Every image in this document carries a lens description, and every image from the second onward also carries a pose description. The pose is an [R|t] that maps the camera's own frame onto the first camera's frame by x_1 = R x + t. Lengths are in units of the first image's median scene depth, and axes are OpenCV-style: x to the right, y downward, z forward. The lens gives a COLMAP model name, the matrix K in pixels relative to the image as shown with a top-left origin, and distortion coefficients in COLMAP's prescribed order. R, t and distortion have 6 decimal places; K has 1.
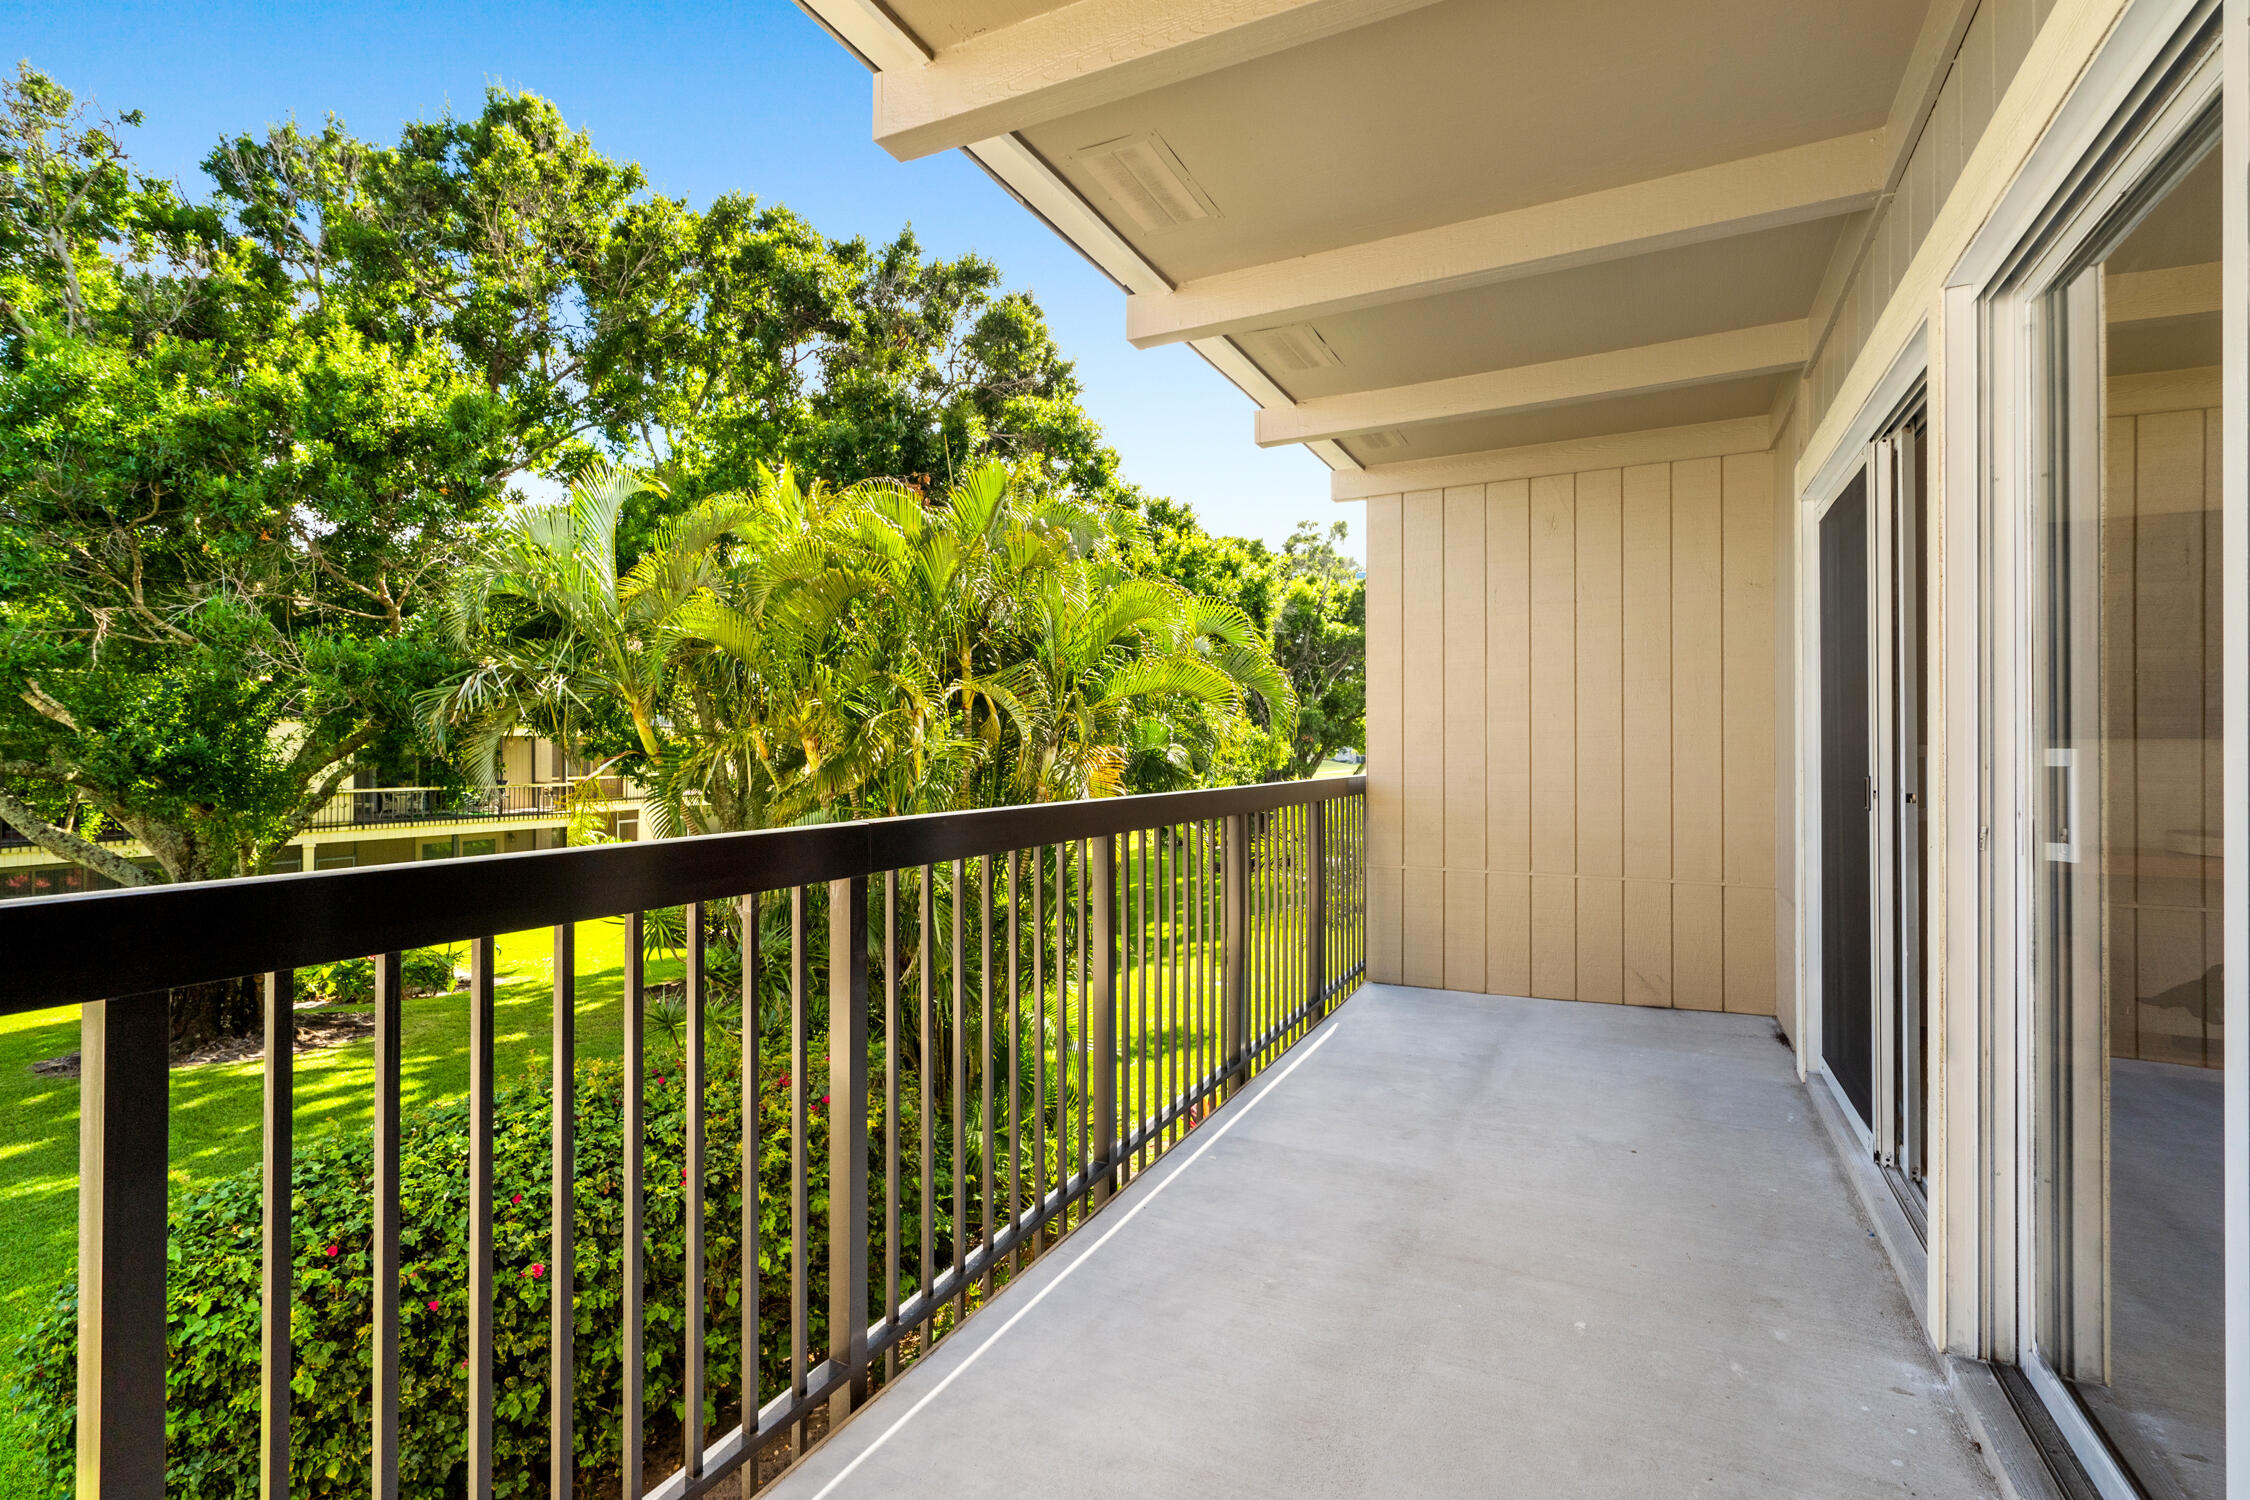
lens RADIAL K [[1024.1, 0, 1141.5], [0, 1024.1, 738.1], [0, 0, 1]] dist [-0.003415, 0.000492]
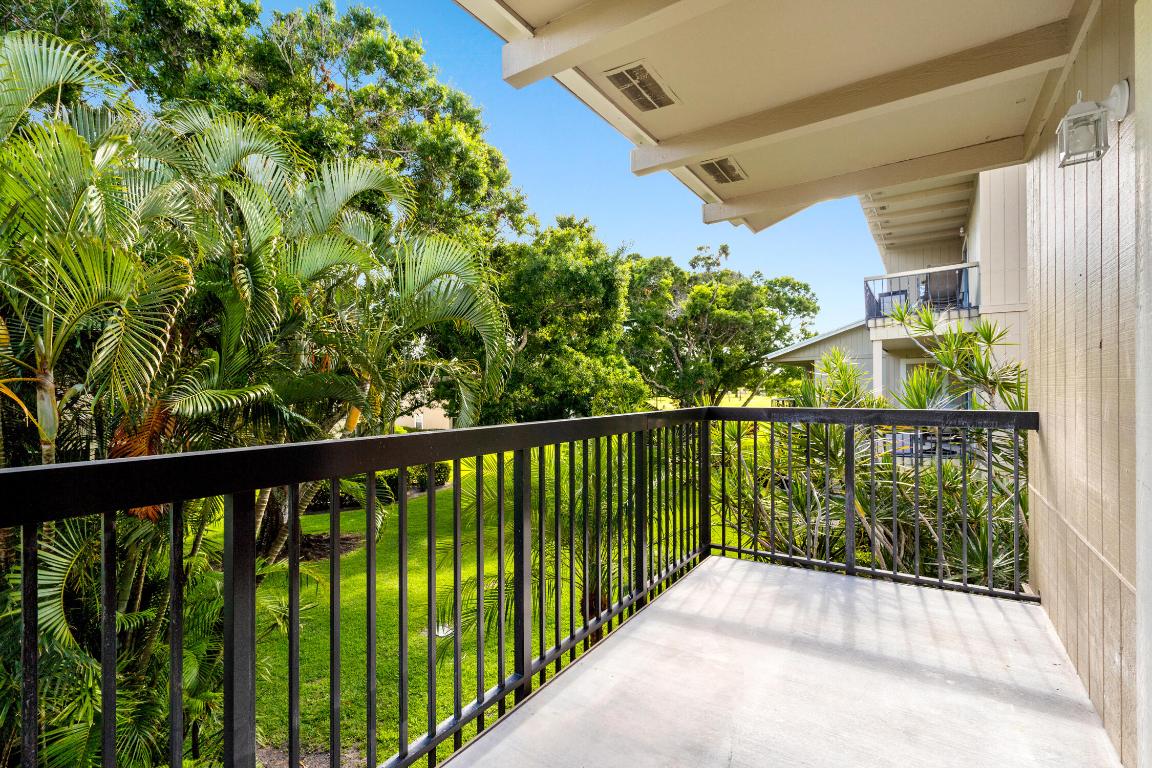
lens RADIAL K [[524.3, 0, 565.7], [0, 524.3, 383.8], [0, 0, 1]] dist [-0.003415, 0.000492]
pose [[0.988128, 0.000138, -0.153635, 0.072897], [0.000586, 0.999989, 0.004669, 0.000525], [0.153634, -0.004703, 0.988117, 0.147271]]
